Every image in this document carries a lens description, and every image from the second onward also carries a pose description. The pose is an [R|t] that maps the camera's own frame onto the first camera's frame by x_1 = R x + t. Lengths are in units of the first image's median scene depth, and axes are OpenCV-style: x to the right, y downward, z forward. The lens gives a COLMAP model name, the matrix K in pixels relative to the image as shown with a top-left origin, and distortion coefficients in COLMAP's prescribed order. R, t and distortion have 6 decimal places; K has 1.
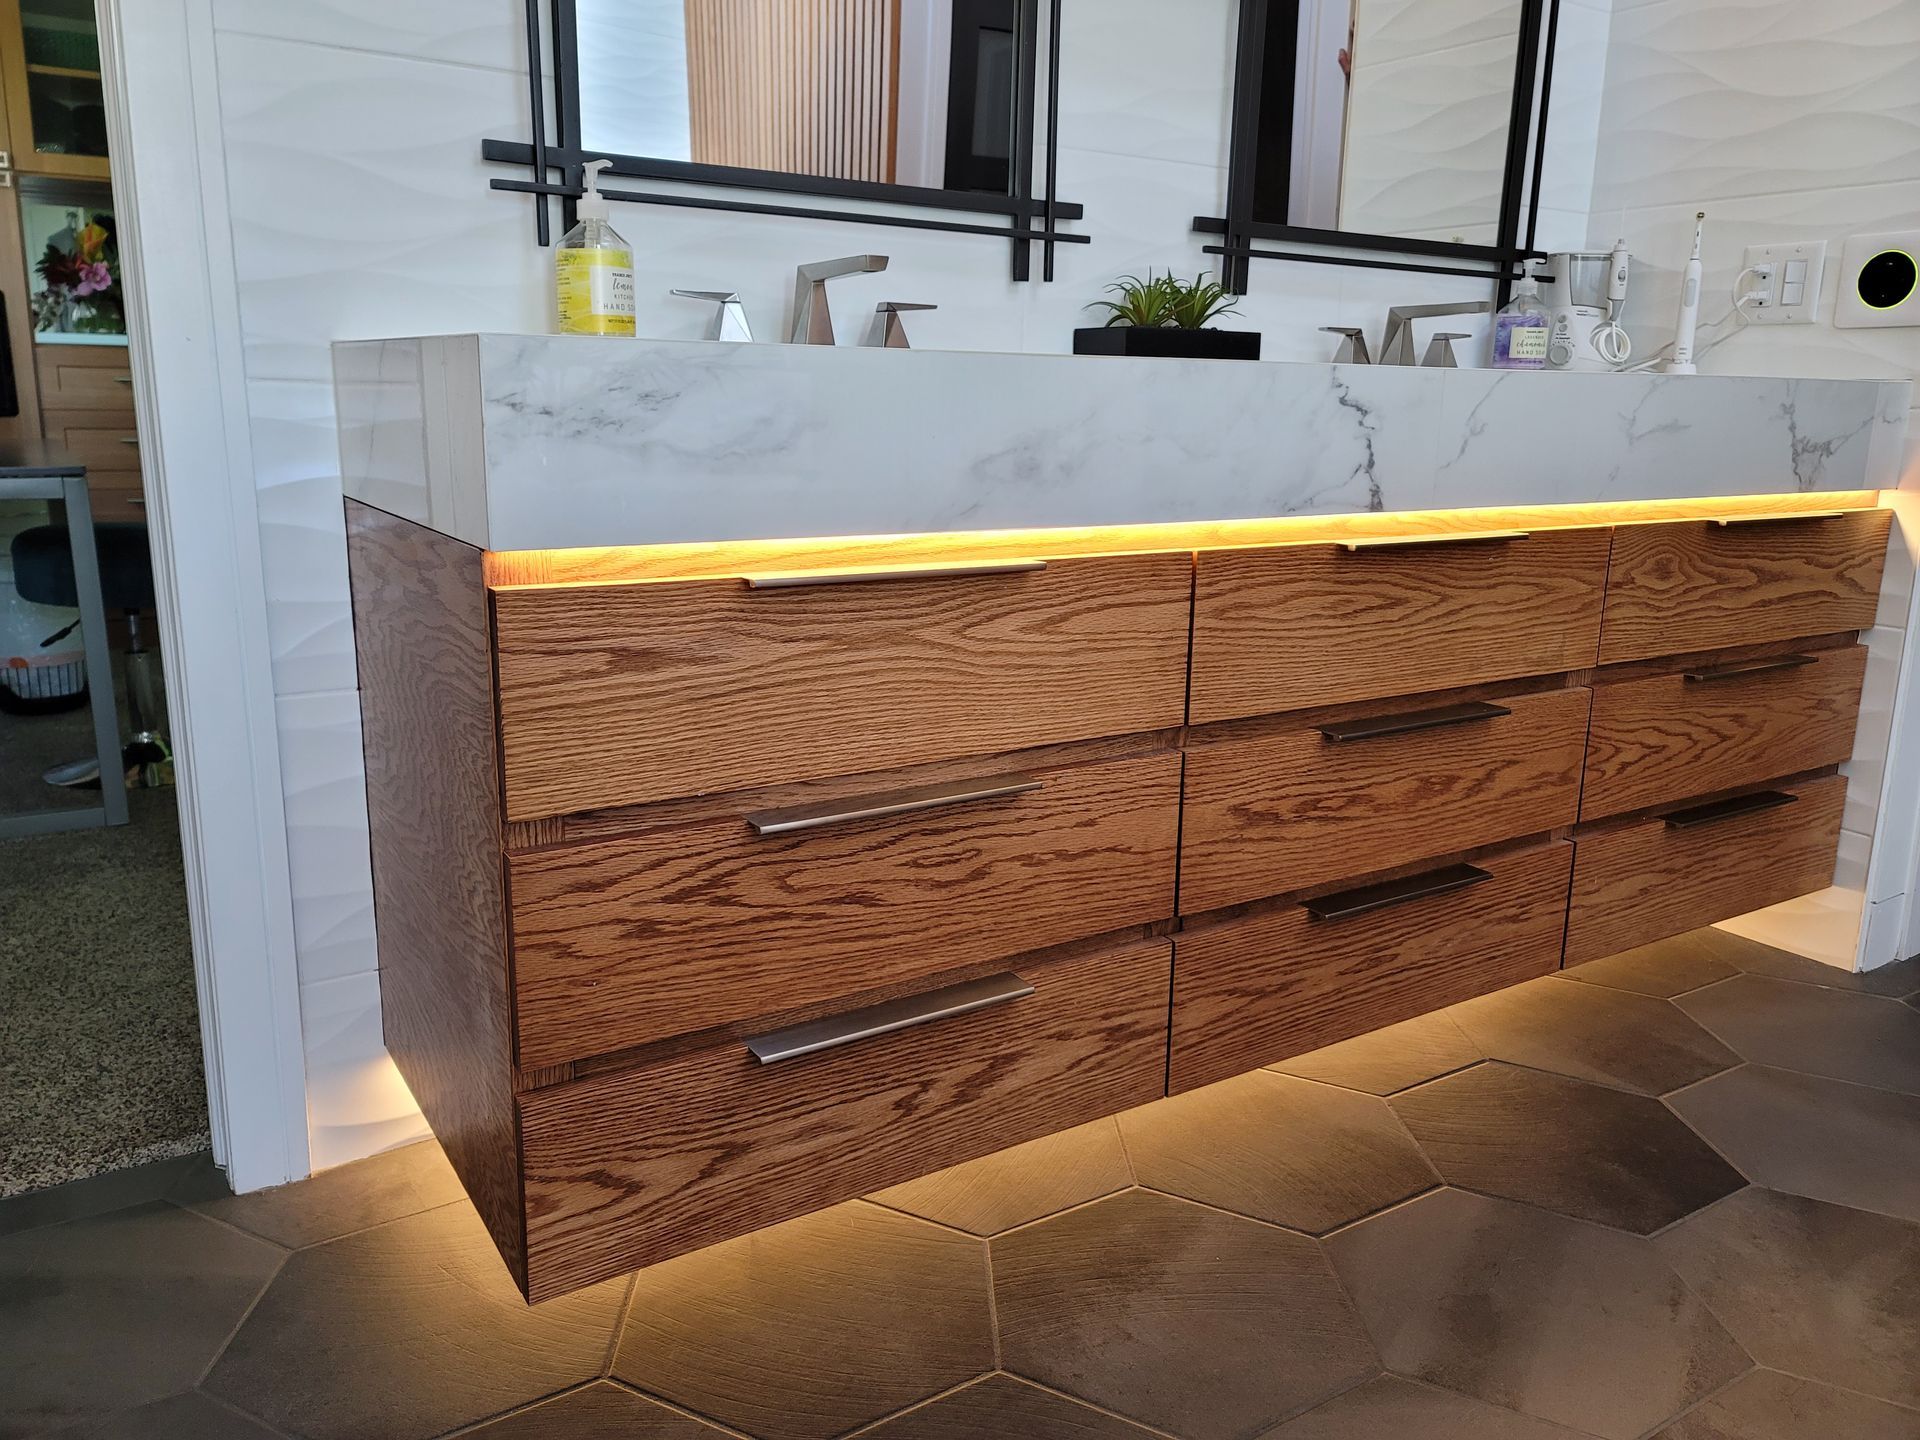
lens RADIAL K [[1419.6, 0, 959.4], [0, 1419.6, 700.6], [0, 0, 1]] dist [0.057805, -0.043263]
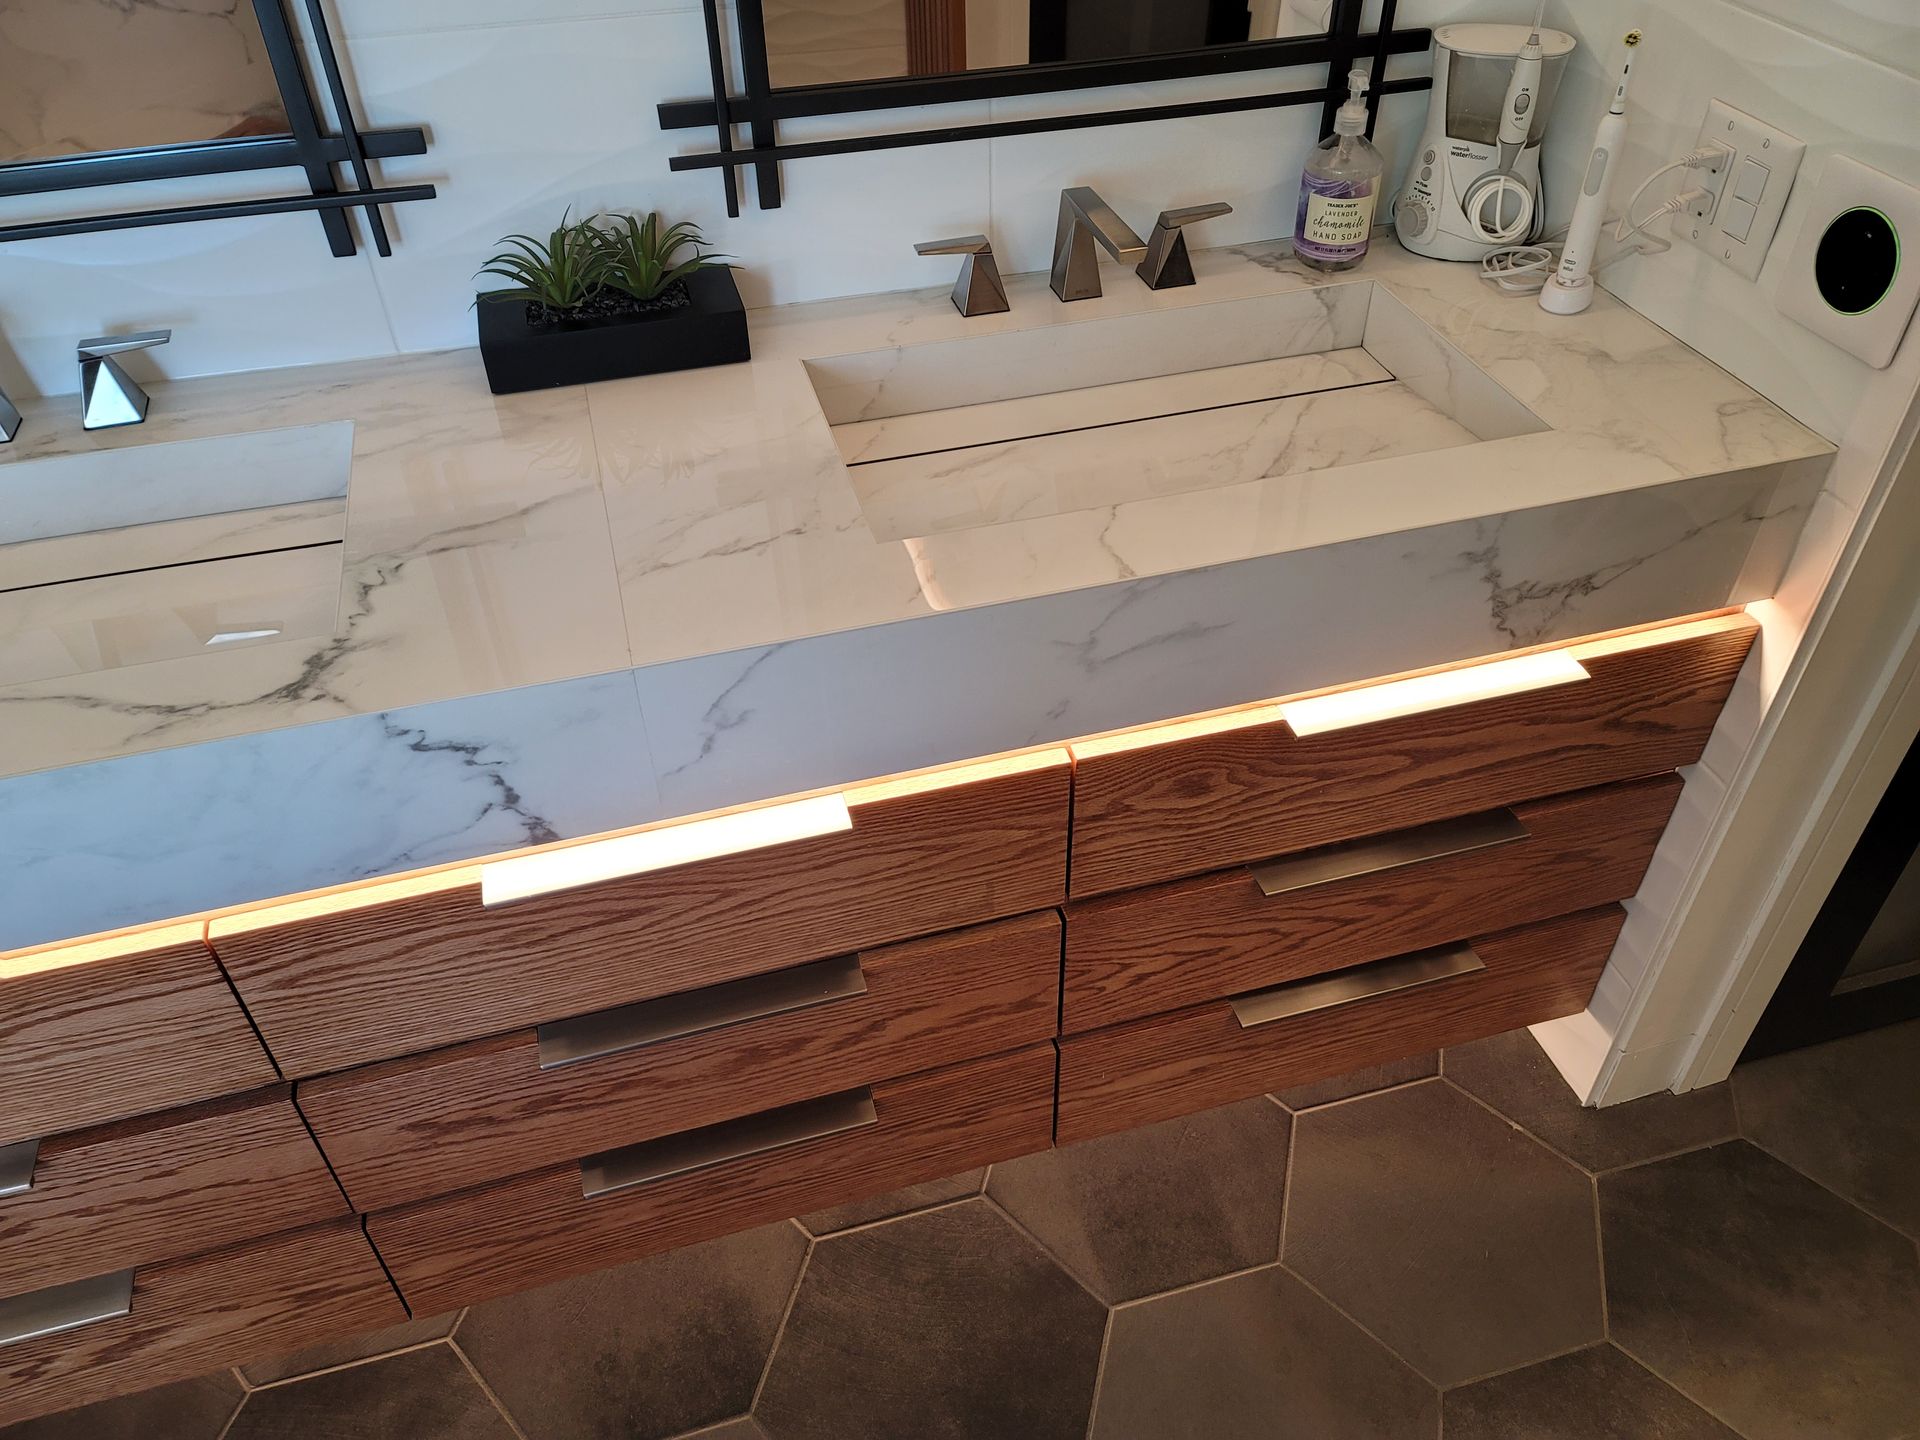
lens RADIAL K [[1419.6, 0, 979.3], [0, 1419.6, 726.6], [0, 0, 1]] dist [0.057805, -0.043263]
pose [[0.957217, 0.168210, -0.235460, 0.662052], [-0.034723, 0.874581, 0.483634, -0.540426], [0.287281, -0.454767, 0.843005, 0.483137]]
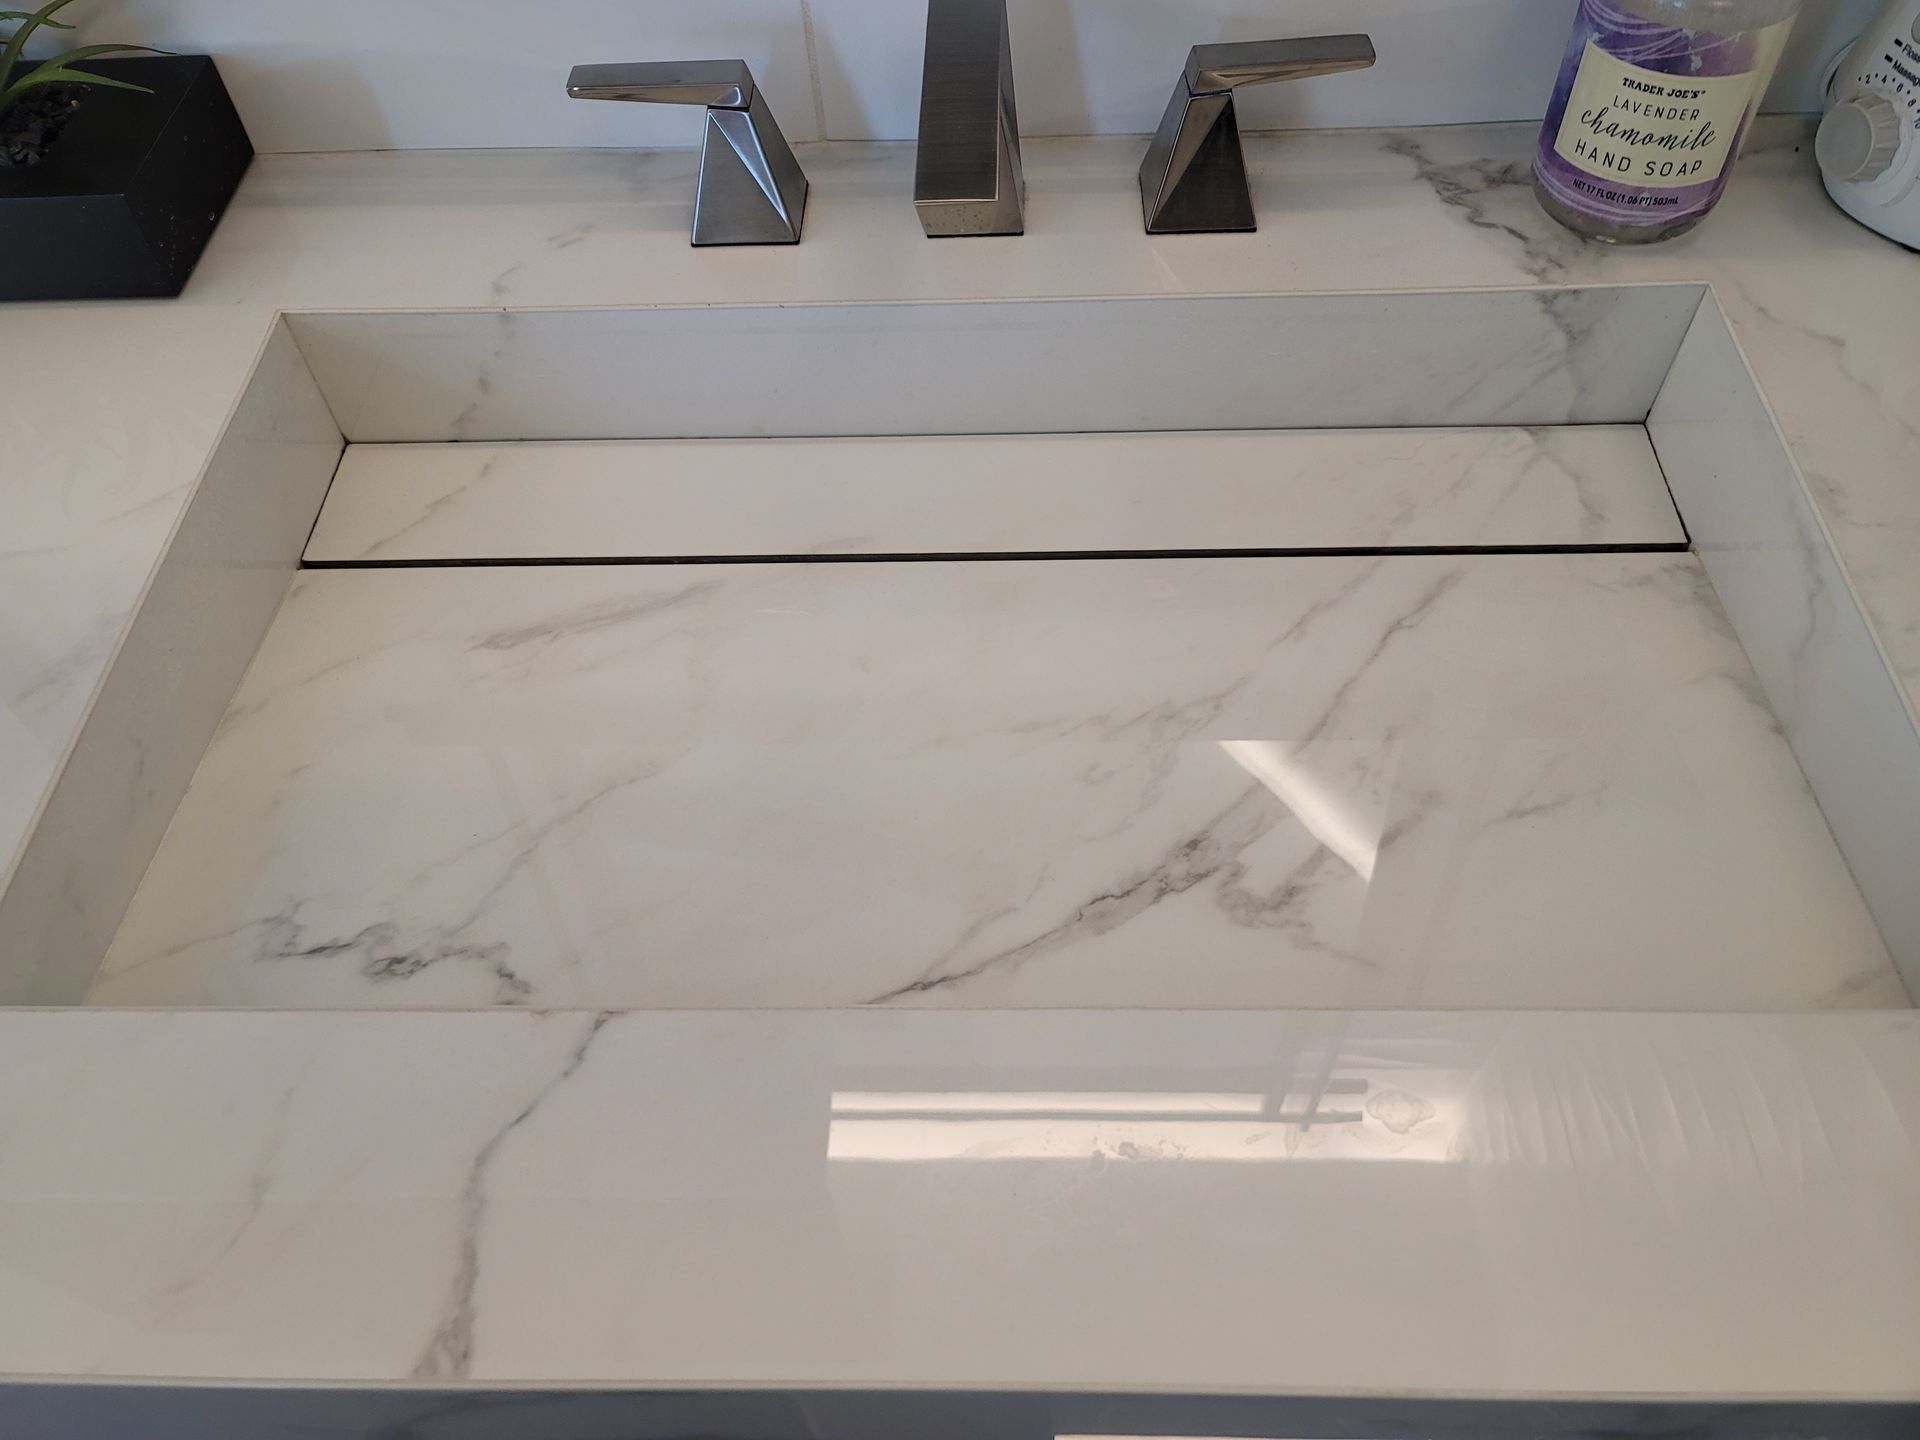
lens RADIAL K [[1419.6, 0, 964.3], [0, 1419.6, 731.5], [0, 0, 1]] dist [0.057805, -0.043263]
pose [[0.827722, 0.418964, -0.373291, 0.668636], [-0.064690, 0.732048, 0.678175, -0.507752], [0.557398, -0.537192, 0.633035, 1.100449]]
